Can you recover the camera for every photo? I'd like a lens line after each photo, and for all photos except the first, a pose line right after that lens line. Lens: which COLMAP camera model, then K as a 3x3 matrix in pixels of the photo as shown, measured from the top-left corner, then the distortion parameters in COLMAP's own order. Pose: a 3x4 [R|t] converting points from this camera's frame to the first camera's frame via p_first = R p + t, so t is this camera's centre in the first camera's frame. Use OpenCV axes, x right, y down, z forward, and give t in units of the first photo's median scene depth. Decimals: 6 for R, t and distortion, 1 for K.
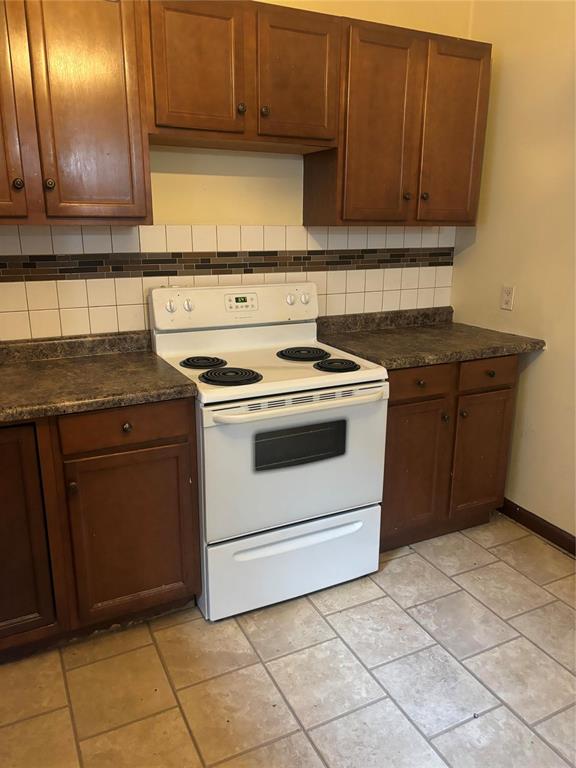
lens RADIAL K [[581.5, 0, 291.7], [0, 581.5, 388.2], [0, 0, 1]] dist [0.038548, -0.034705]
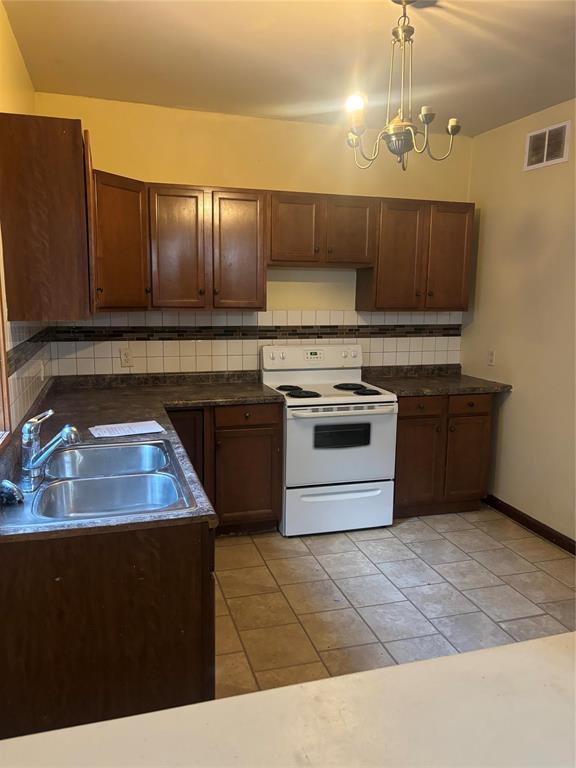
lens RADIAL K [[581.5, 0, 290.1], [0, 581.5, 381.3], [0, 0, 1]] dist [0.038548, -0.034705]
pose [[0.985927, 0.030386, -0.164392, 0.133472], [-0.051167, 0.991000, -0.123696, 0.148991], [0.159154, 0.130367, 0.978608, -0.691319]]
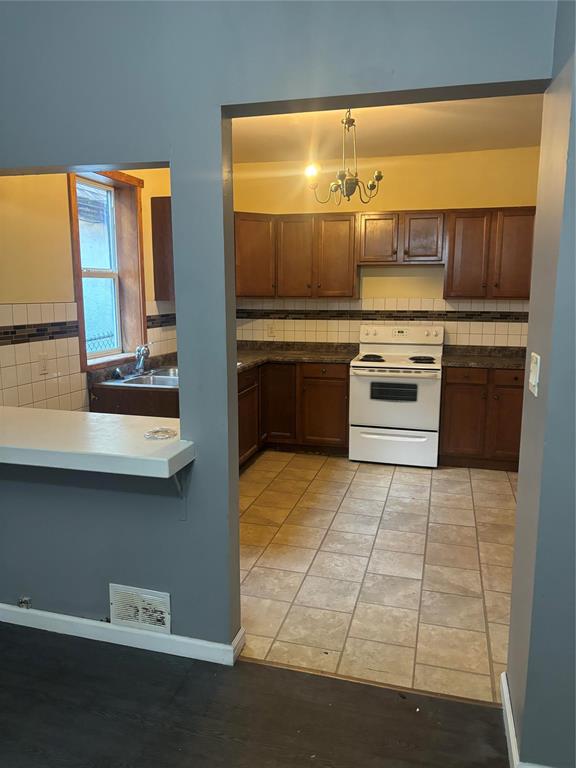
lens RADIAL K [[581.5, 0, 283.9], [0, 581.5, 385.6], [0, 0, 1]] dist [0.038548, -0.034705]
pose [[0.740023, 0.105317, -0.664284, 1.152241], [-0.178621, 0.982972, -0.043144, 0.234747], [0.648429, 0.150582, 0.746234, -0.952860]]
